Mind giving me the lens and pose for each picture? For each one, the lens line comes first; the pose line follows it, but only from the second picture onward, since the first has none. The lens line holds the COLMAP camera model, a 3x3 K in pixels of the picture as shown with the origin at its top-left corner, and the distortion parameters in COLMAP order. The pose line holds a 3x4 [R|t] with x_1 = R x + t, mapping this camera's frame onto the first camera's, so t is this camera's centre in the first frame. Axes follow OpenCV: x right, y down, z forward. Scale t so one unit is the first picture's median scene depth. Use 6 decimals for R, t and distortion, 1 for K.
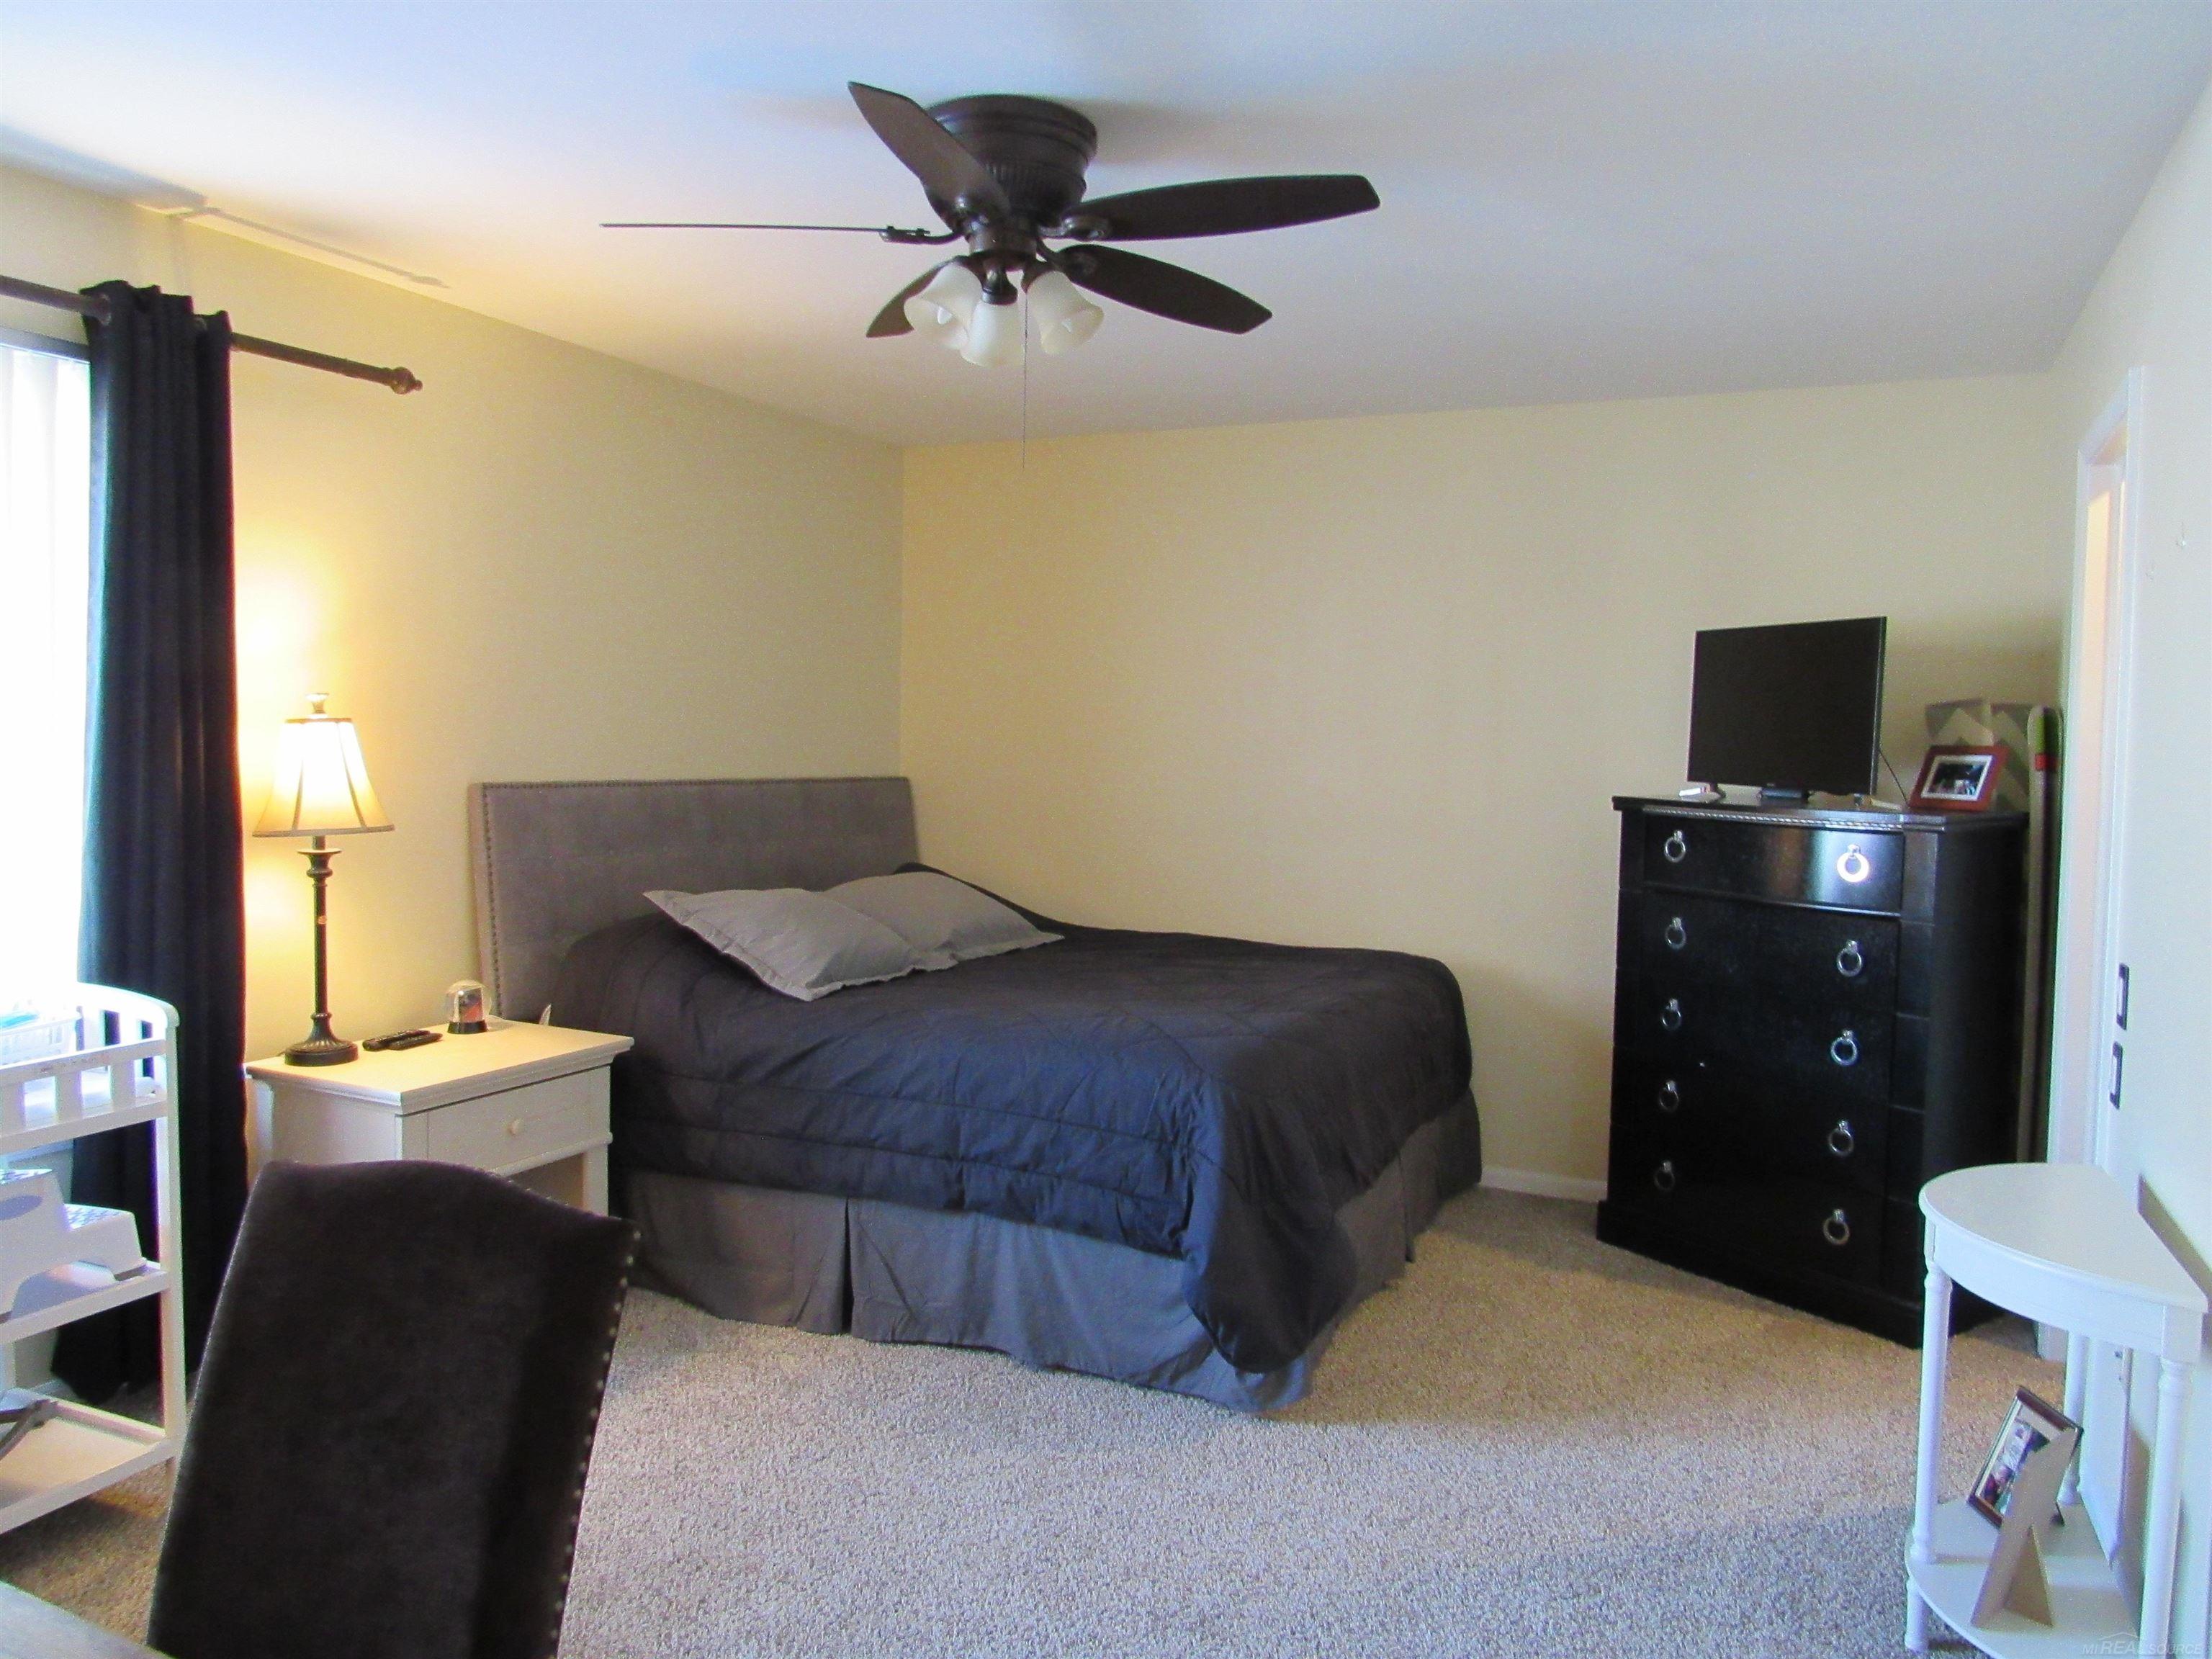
lens RADIAL K [[1575.8, 0, 1111.5], [0, 1575.8, 828.1], [0, 0, 1]] dist [-0.031122, 0.017195]
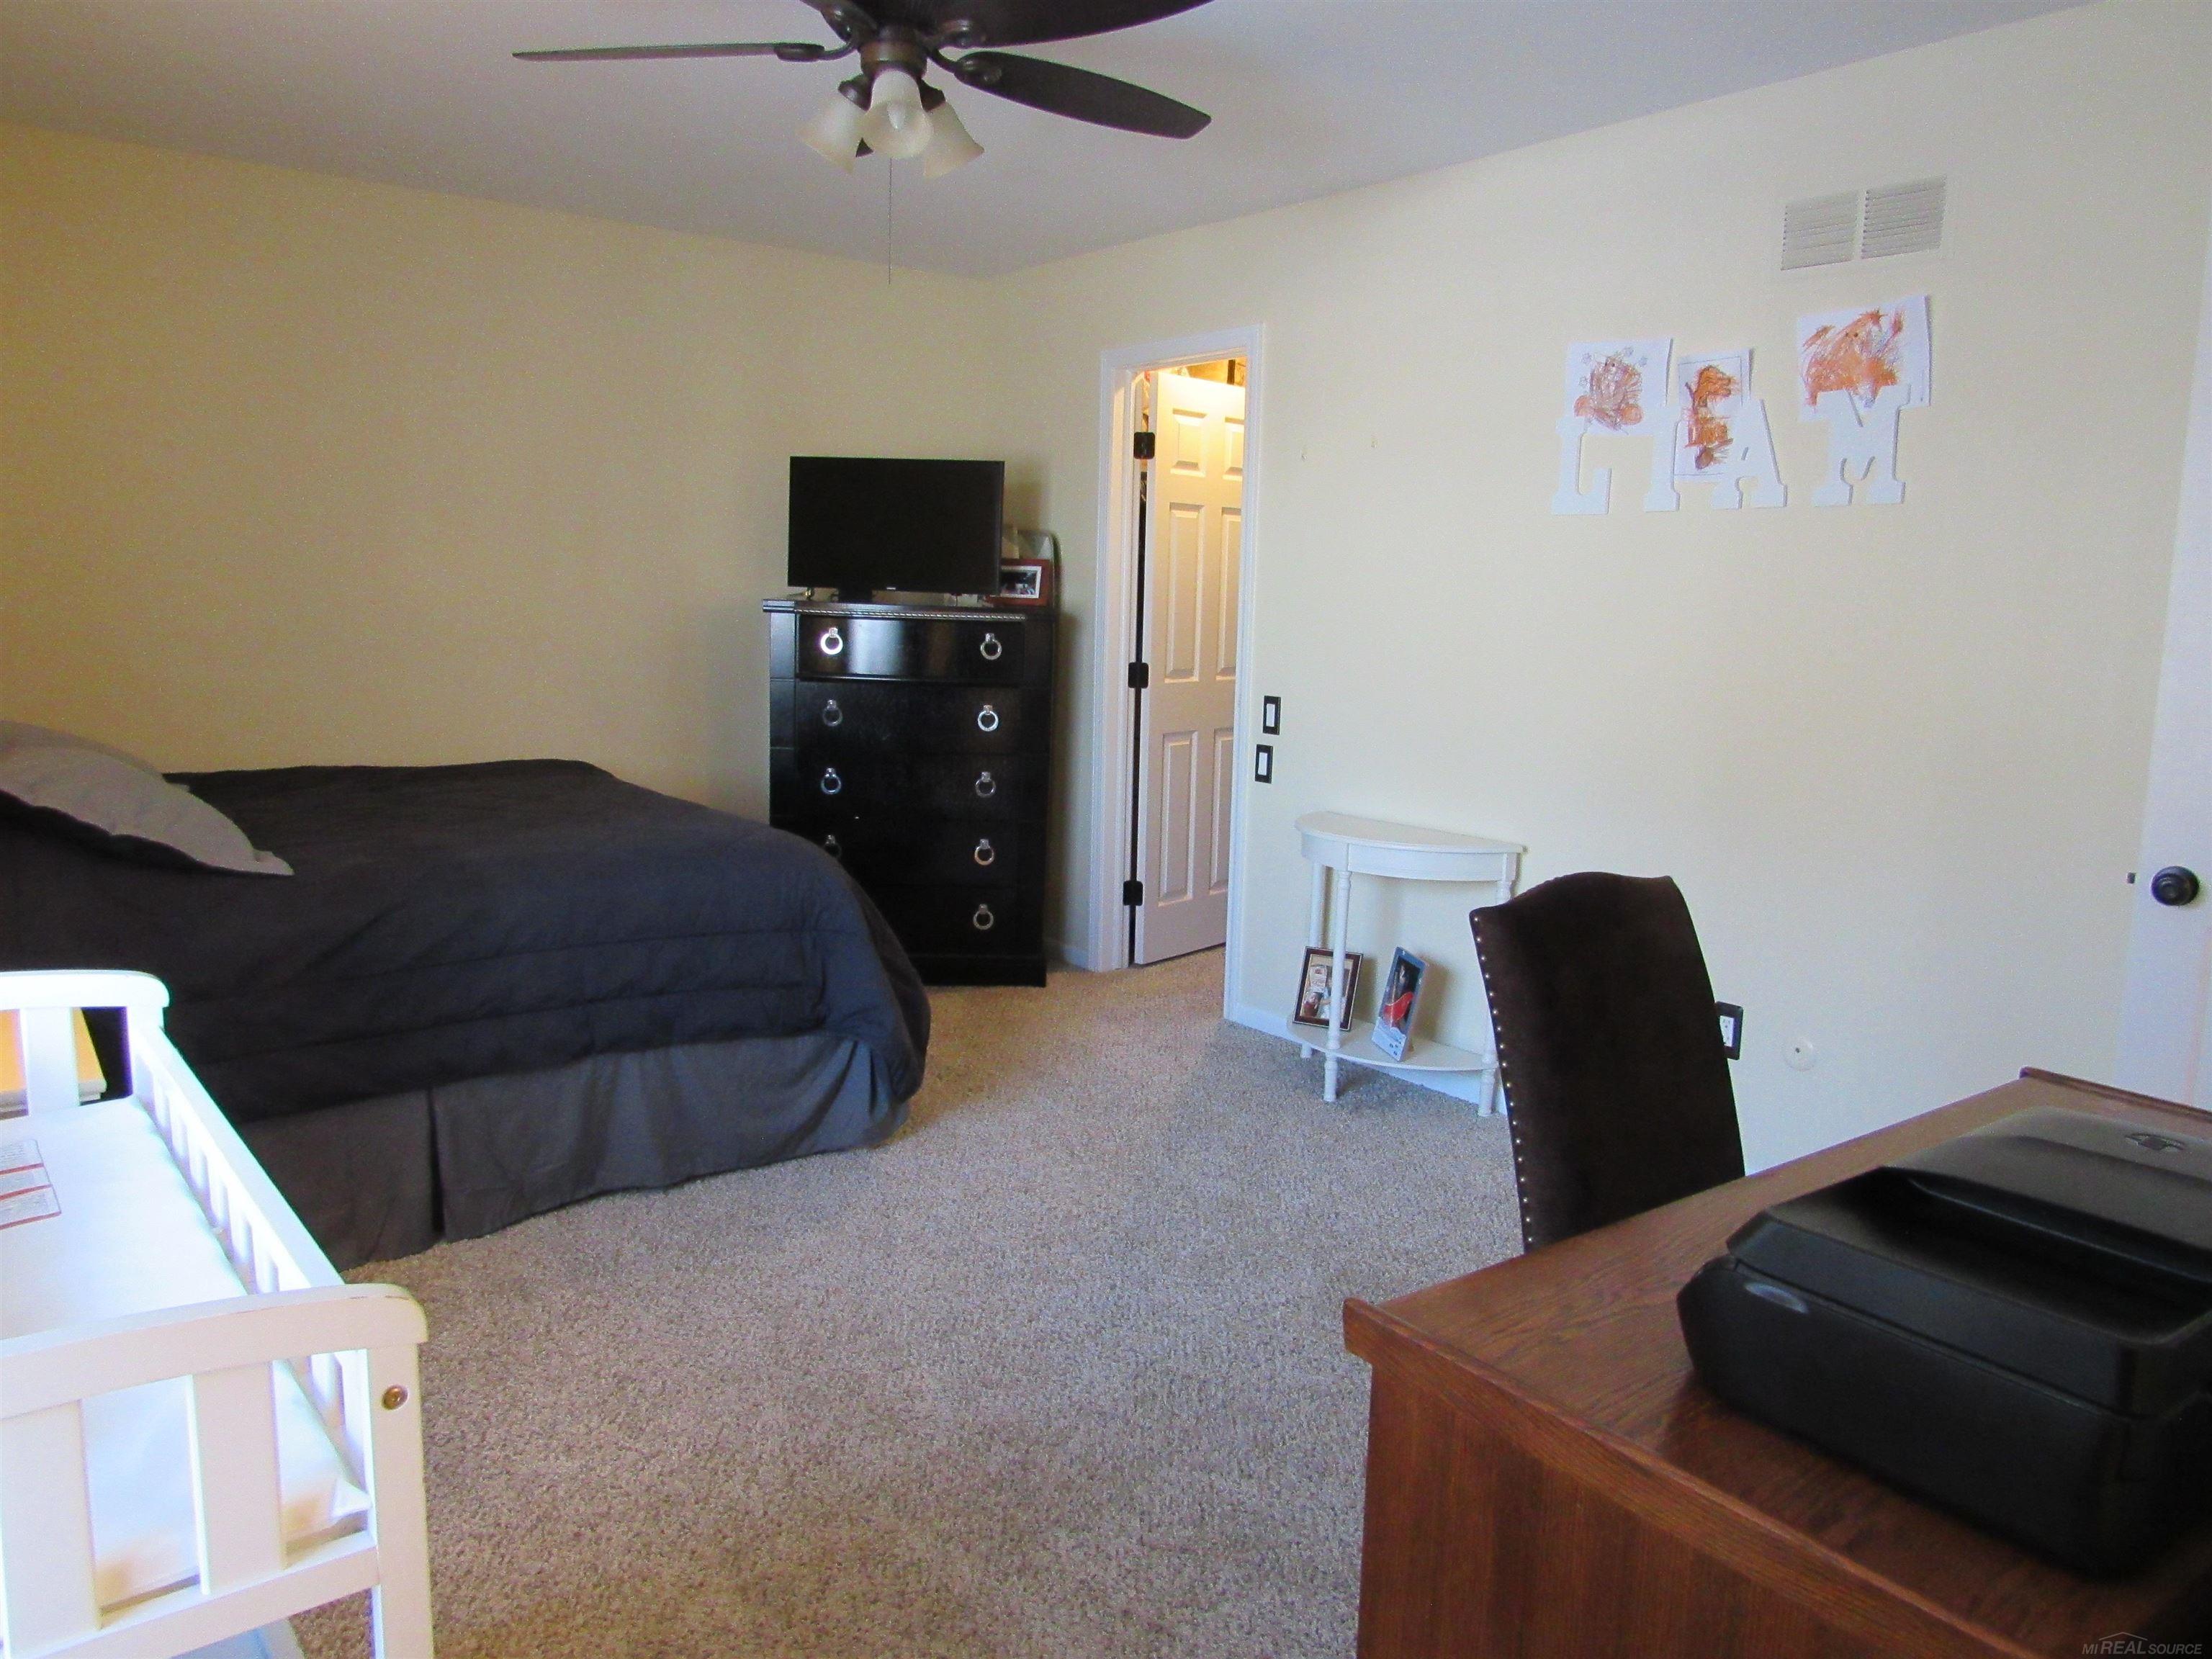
lens RADIAL K [[1575.8, 0, 1111.5], [0, 1575.8, 828.1], [0, 0, 1]] dist [-0.031122, 0.017195]
pose [[0.476329, -0.139245, 0.868171, -0.709106], [0.033109, 0.989521, 0.140542, -0.010718], [-0.878643, -0.038200, 0.475948, 0.279142]]
